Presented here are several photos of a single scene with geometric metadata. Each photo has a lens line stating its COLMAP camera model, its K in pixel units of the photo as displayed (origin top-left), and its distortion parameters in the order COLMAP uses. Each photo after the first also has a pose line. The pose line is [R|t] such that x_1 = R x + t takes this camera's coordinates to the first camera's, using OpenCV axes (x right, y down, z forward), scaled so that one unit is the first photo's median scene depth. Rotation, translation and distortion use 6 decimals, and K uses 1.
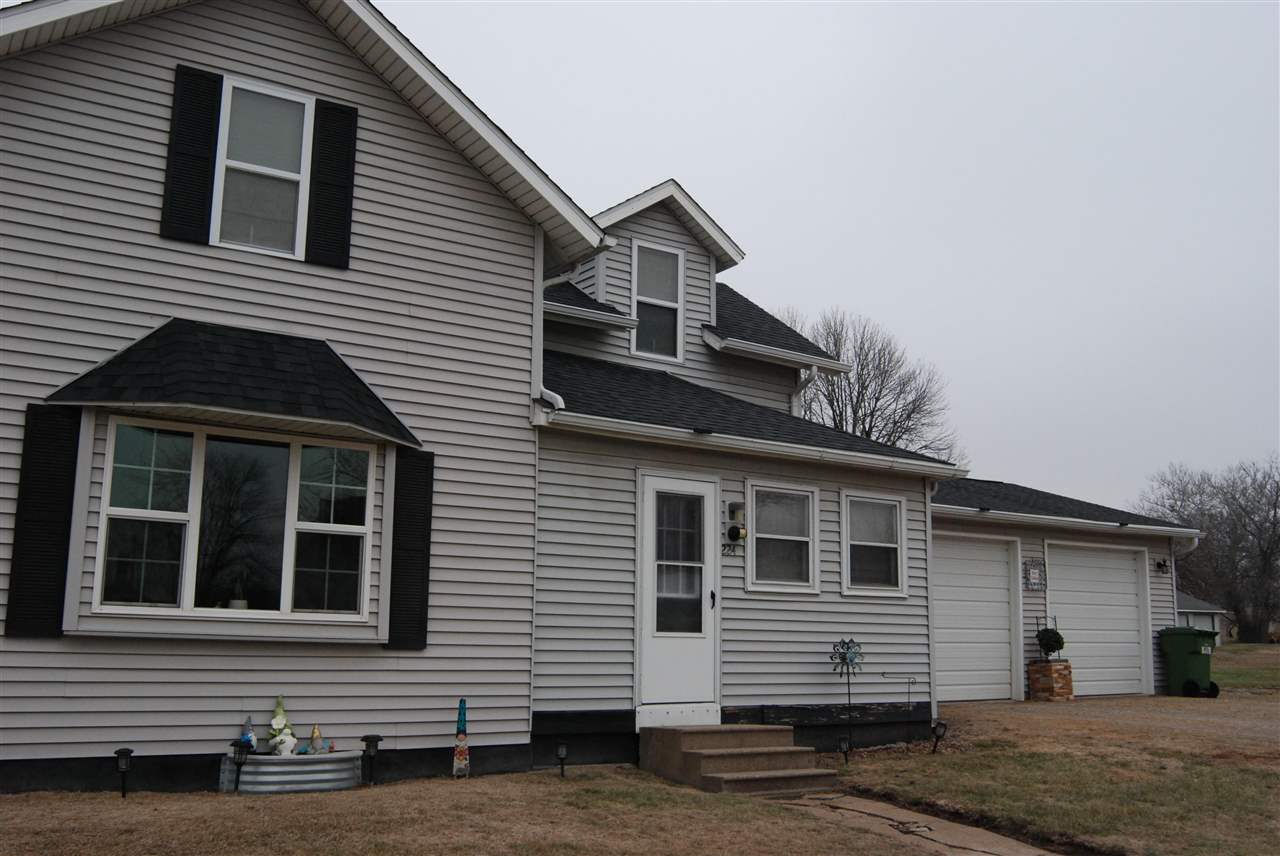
lens RADIAL K [[1158.5, 0, 648.3], [0, 1158.5, 423.3], [0, 0, 1]] dist [-0.099918, 0.045328]
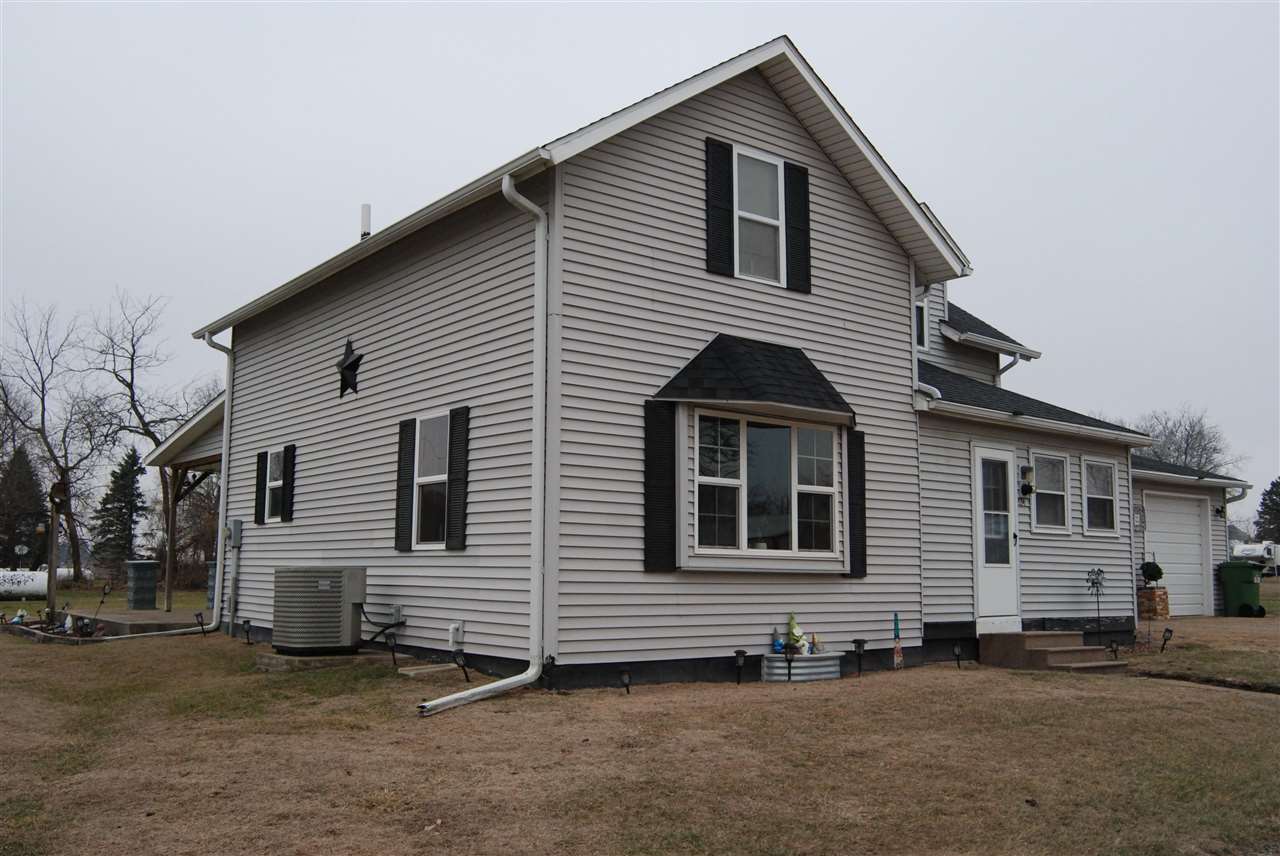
lens RADIAL K [[1158.5, 0, 633.3], [0, 1158.5, 423.9], [0, 0, 1]] dist [-0.099918, 0.045328]
pose [[0.996556, 0.009037, 0.082429, -0.569268], [-0.013554, 0.998427, 0.054403, -0.053586], [-0.081808, -0.055333, 0.995111, -0.314454]]
